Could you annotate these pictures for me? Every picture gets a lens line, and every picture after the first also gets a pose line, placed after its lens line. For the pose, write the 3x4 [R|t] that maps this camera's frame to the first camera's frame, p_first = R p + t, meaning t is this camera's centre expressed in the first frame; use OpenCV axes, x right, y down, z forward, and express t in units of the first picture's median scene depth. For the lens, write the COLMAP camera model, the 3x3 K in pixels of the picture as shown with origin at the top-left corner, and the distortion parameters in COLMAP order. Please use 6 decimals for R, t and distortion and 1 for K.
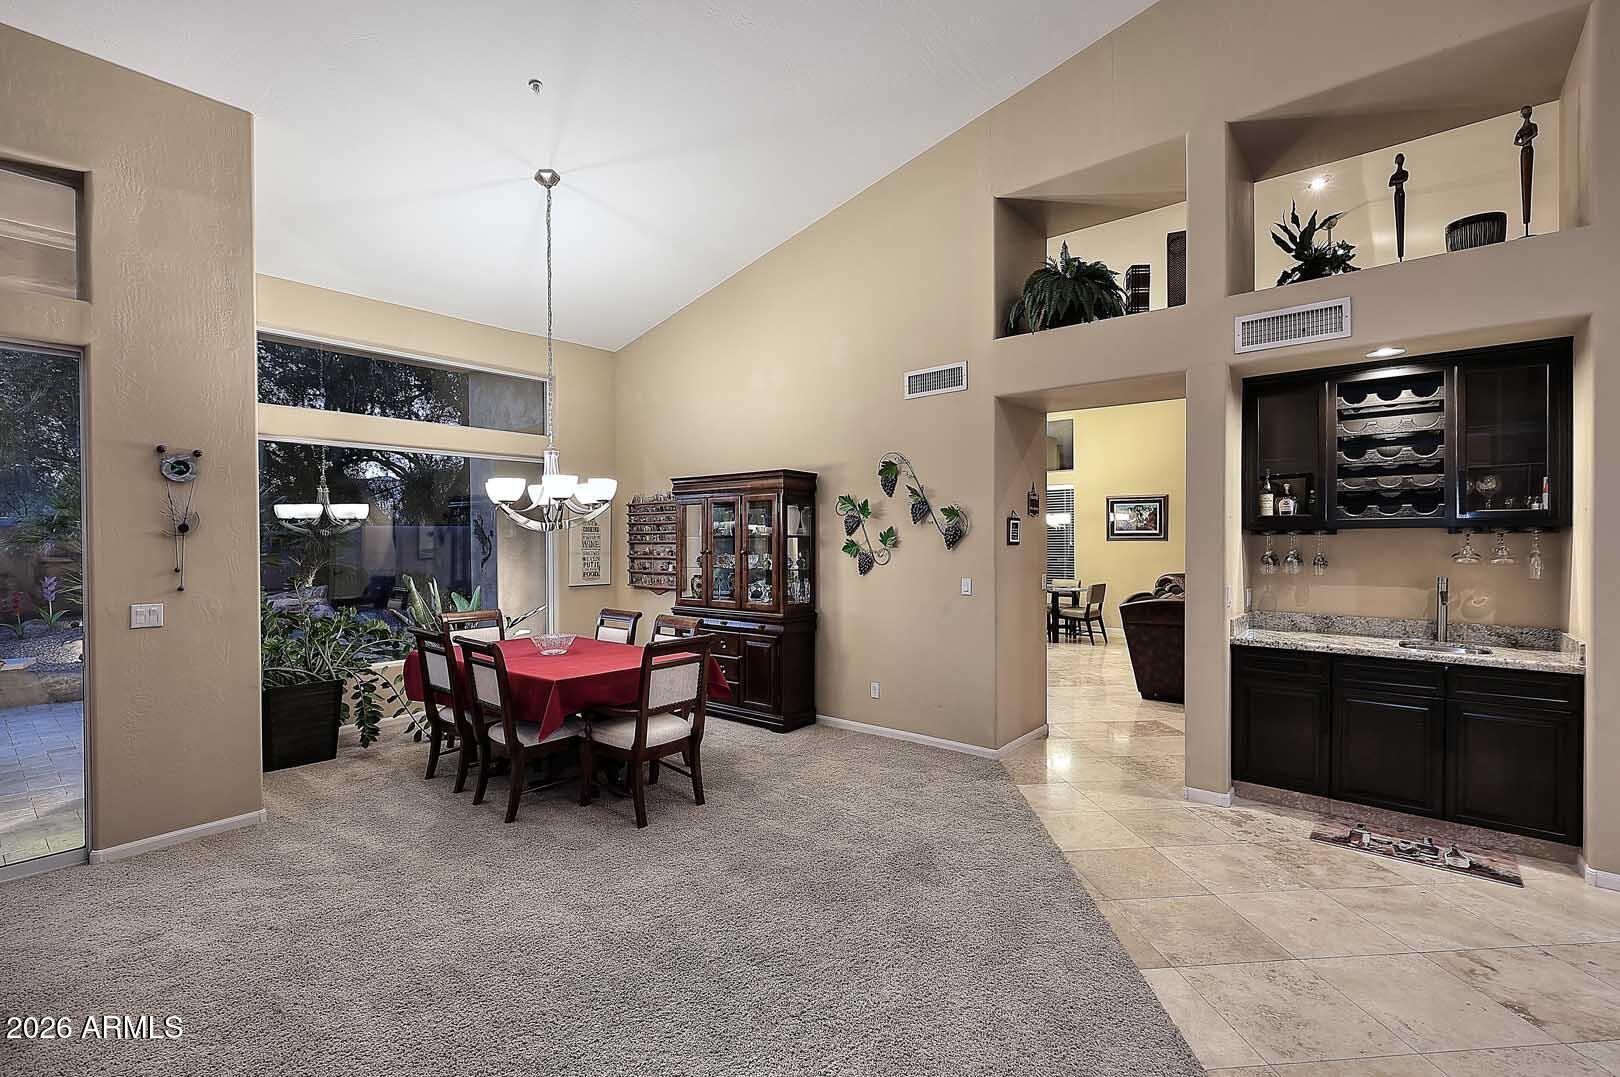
lens RADIAL K [[726.1, 0, 806.0], [0, 726.1, 541.5], [0, 0, 1]] dist [0.005640, -0.000010]
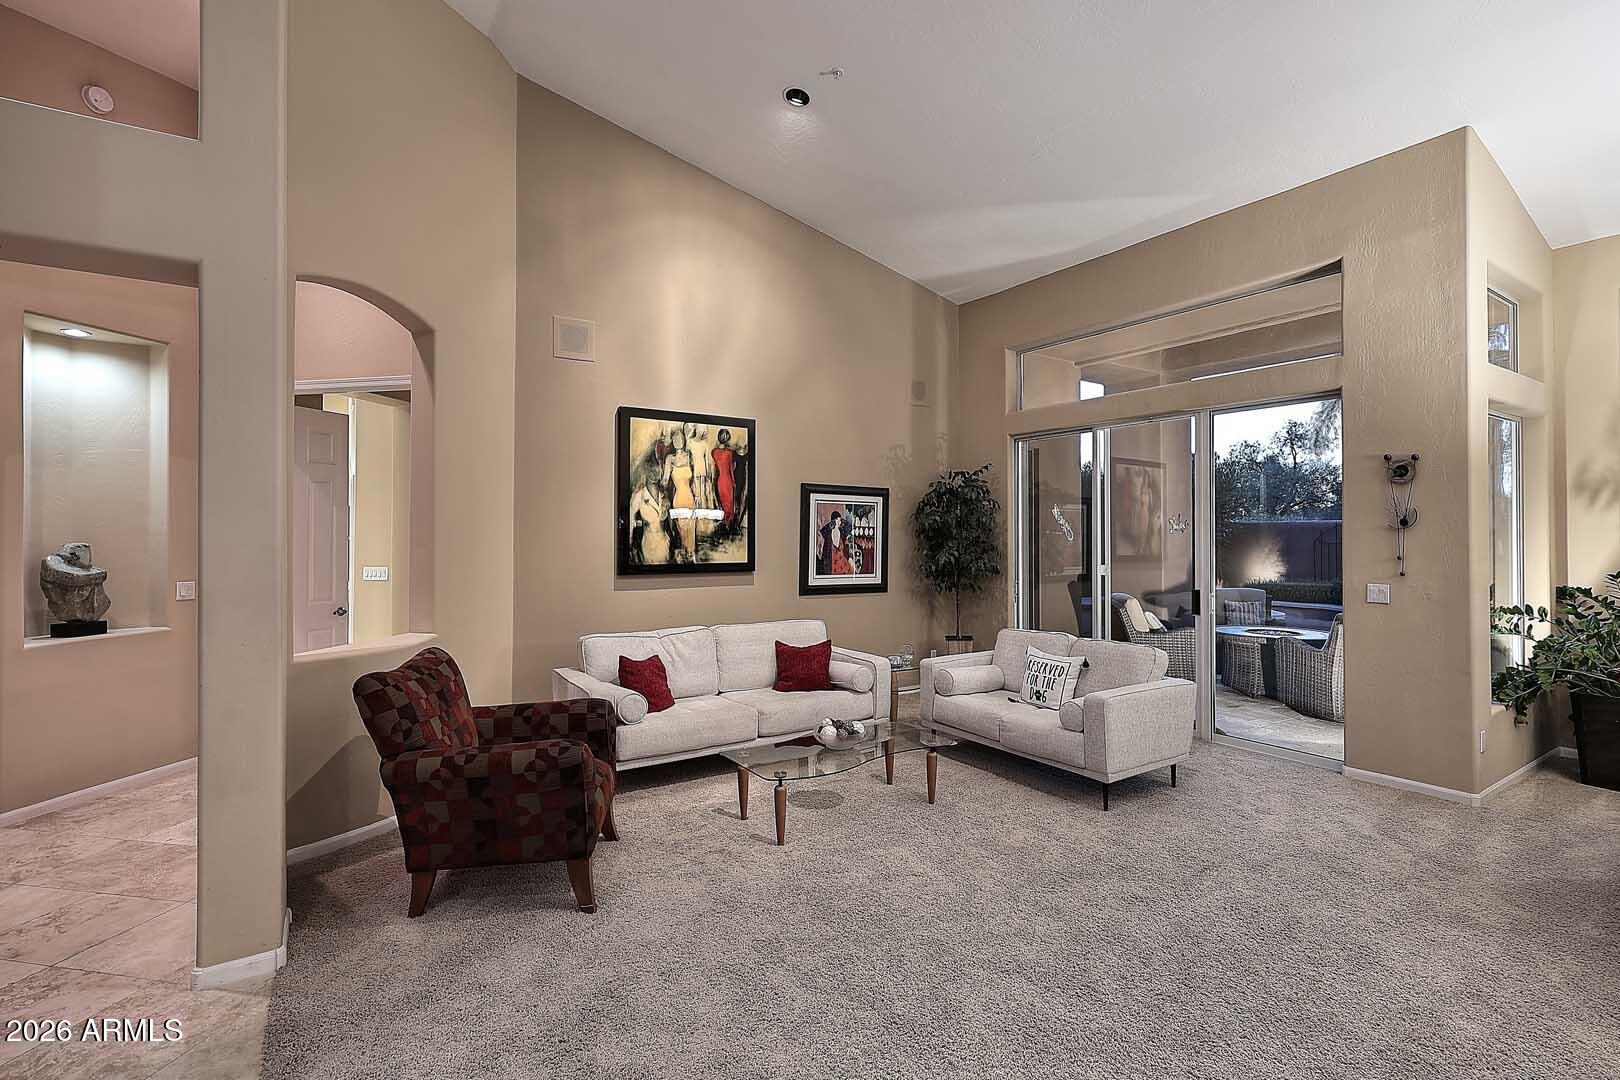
lens RADIAL K [[733.7, 0, 823.2], [0, 733.7, 530.5], [0, 0, 1]] dist [0.000079, 0.001544]
pose [[-0.272894, 0.001372, -0.962043, 0.544203], [0.000143, 0.999999, 0.001386, -0.007343], [0.962044, 0.000241, -0.272894, 0.427242]]
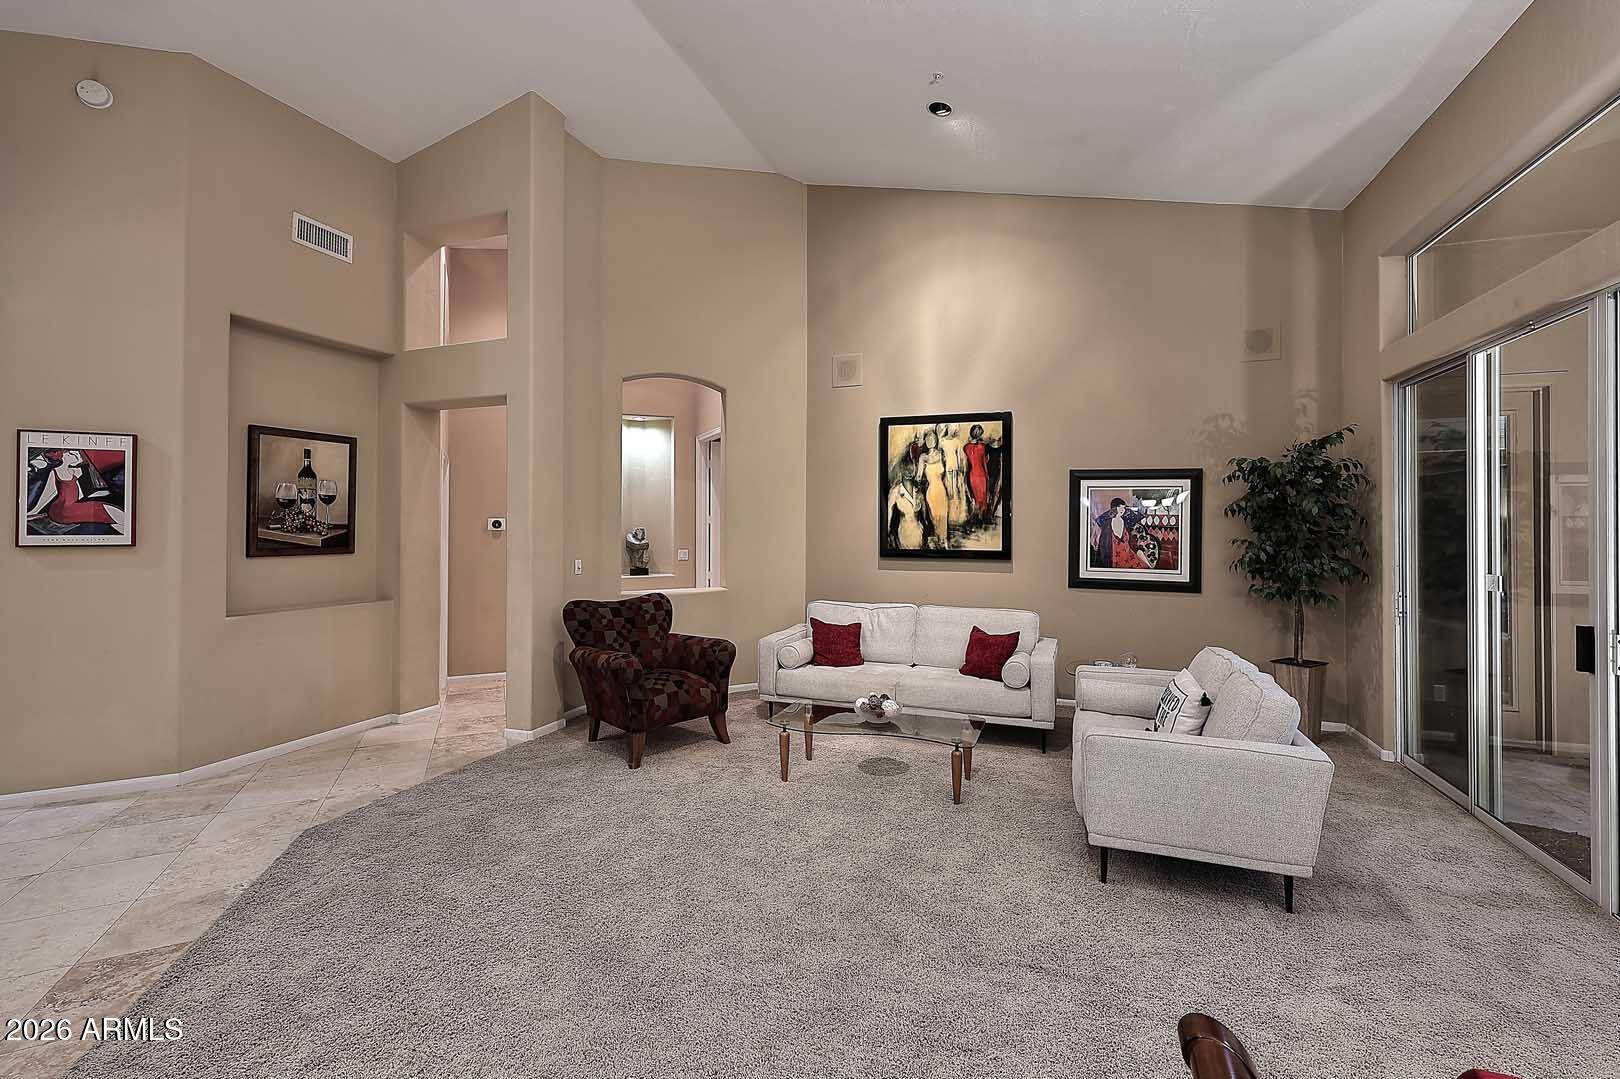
lens RADIAL K [[694.4, 0, 842.7], [0, 694.4, 517.7], [0, 0, 1]] dist [0.003706, -0.000417]
pose [[-0.930895, 0.001027, -0.365285, -0.052580], [0.003121, 0.999982, -0.005142, -0.002772], [0.365273, -0.005927, -0.930882, 1.168724]]
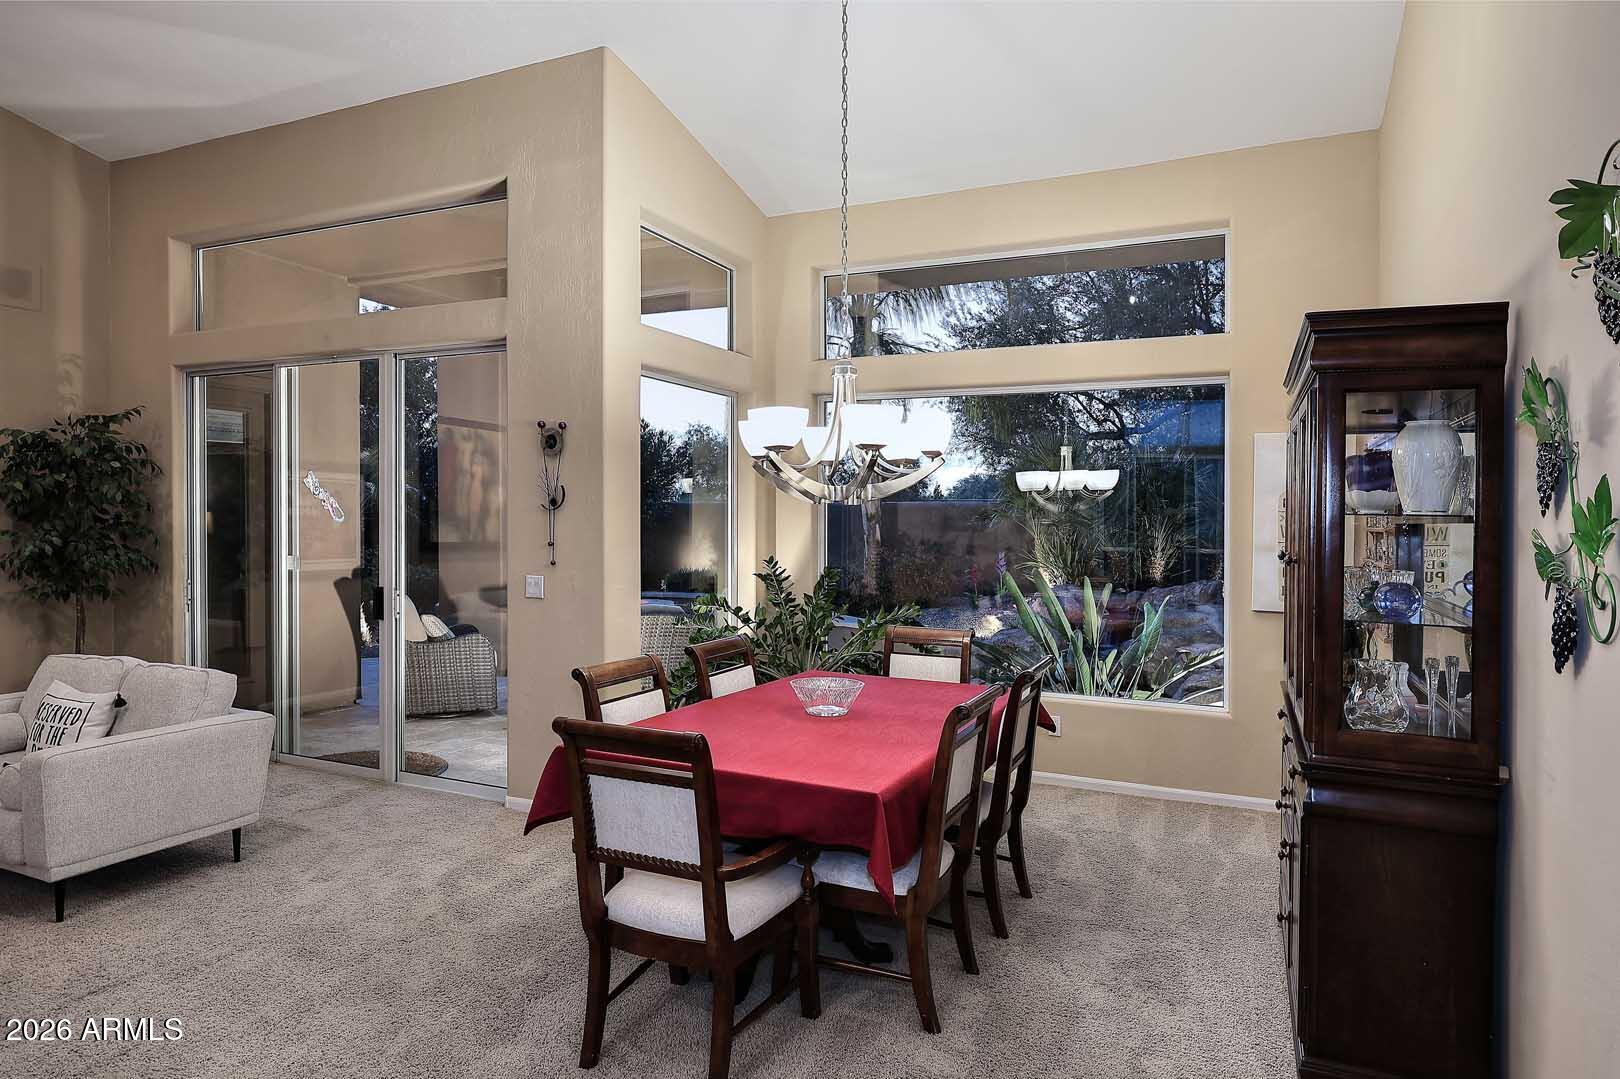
lens RADIAL K [[938.7, 0, 801.2], [0, 938.7, 527.7], [0, 0, 1]] dist [0.005289, -0.000746]
pose [[0.259949, 0.018651, -0.965442, 0.477243], [-0.013532, 0.999786, 0.015671, -0.008569], [0.965527, 0.008990, 0.260146, 1.003278]]
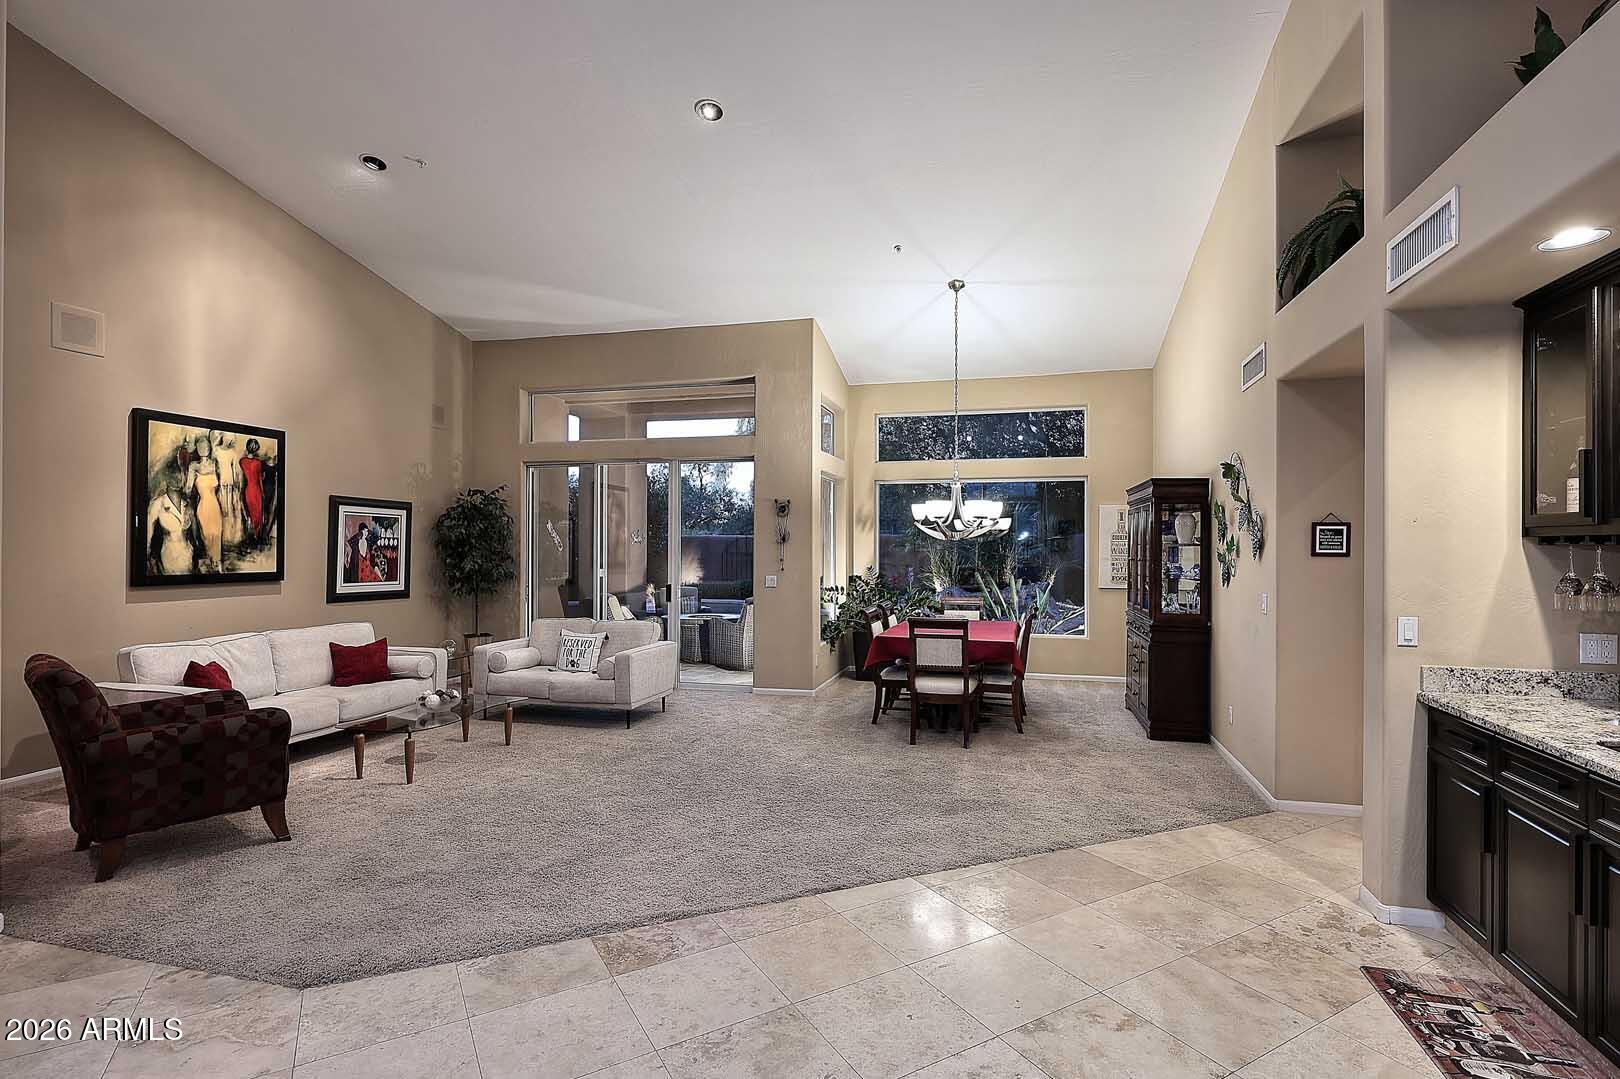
lens RADIAL K [[772.8, 0, 811.0], [0, 772.8, 541.0], [0, 0, 1]] dist [0.012158, -0.001119]
pose [[0.425909, 0.000632, -0.904766, 1.113989], [-0.007702, 0.999966, -0.002928, -0.007590], [0.904733, 0.008216, 0.425899, 0.164421]]
